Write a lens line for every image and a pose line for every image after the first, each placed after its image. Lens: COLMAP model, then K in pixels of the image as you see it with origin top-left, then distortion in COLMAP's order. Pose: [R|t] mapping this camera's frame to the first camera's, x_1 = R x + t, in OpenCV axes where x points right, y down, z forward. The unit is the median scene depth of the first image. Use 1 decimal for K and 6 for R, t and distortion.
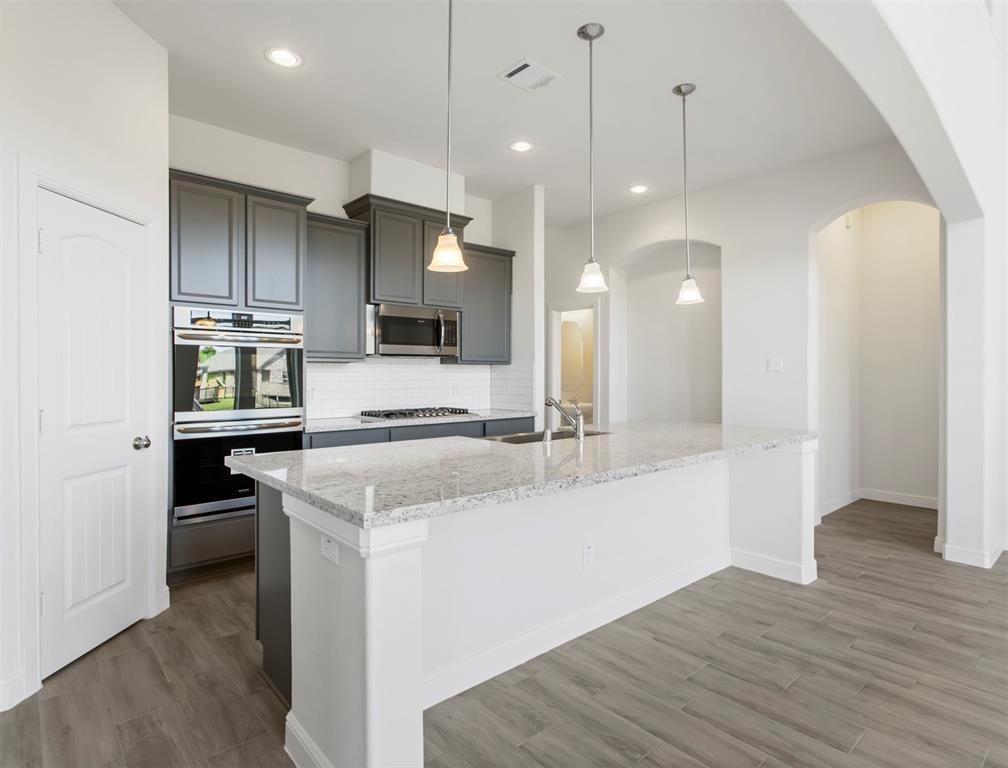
lens RADIAL K [[551.9, 0, 502.8], [0, 551.9, 380.9], [0, 0, 1]] dist [0.000758, 0.002351]
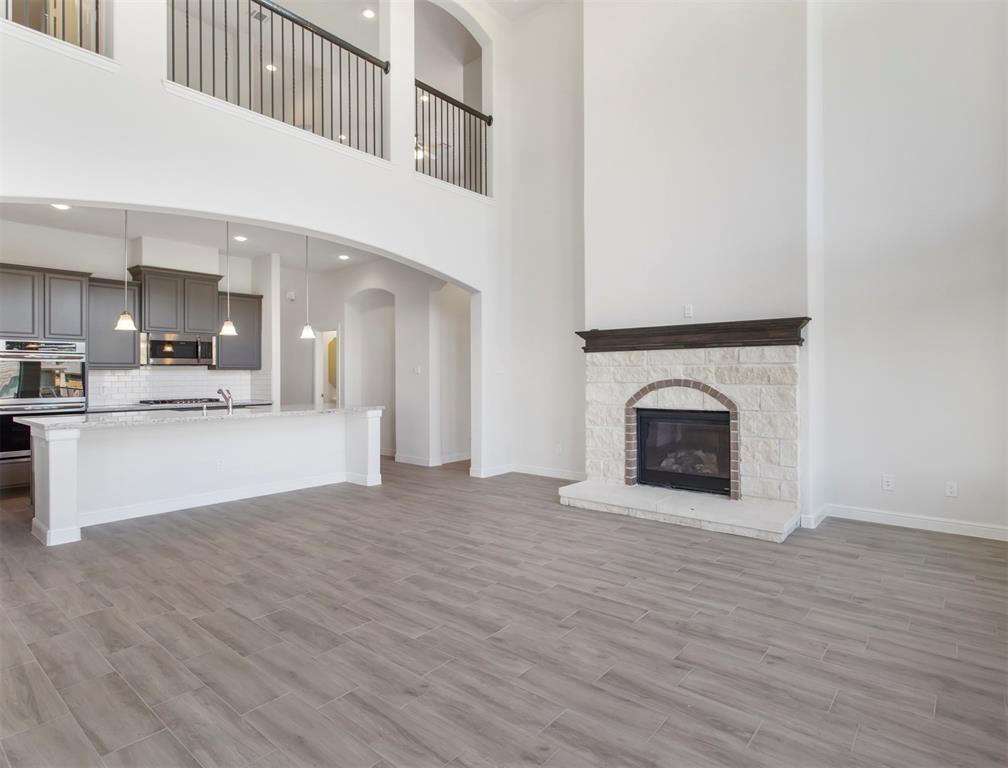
lens RADIAL K [[545.0, 0, 506.3], [0, 545.0, 380.1], [0, 0, 1]] dist [0.000177, 0.002405]
pose [[0.985938, -0.000011, 0.167110, 0.534468], [-0.000246, 0.999999, 0.001517, -0.005175], [-0.167110, -0.001537, 0.985937, -0.731207]]
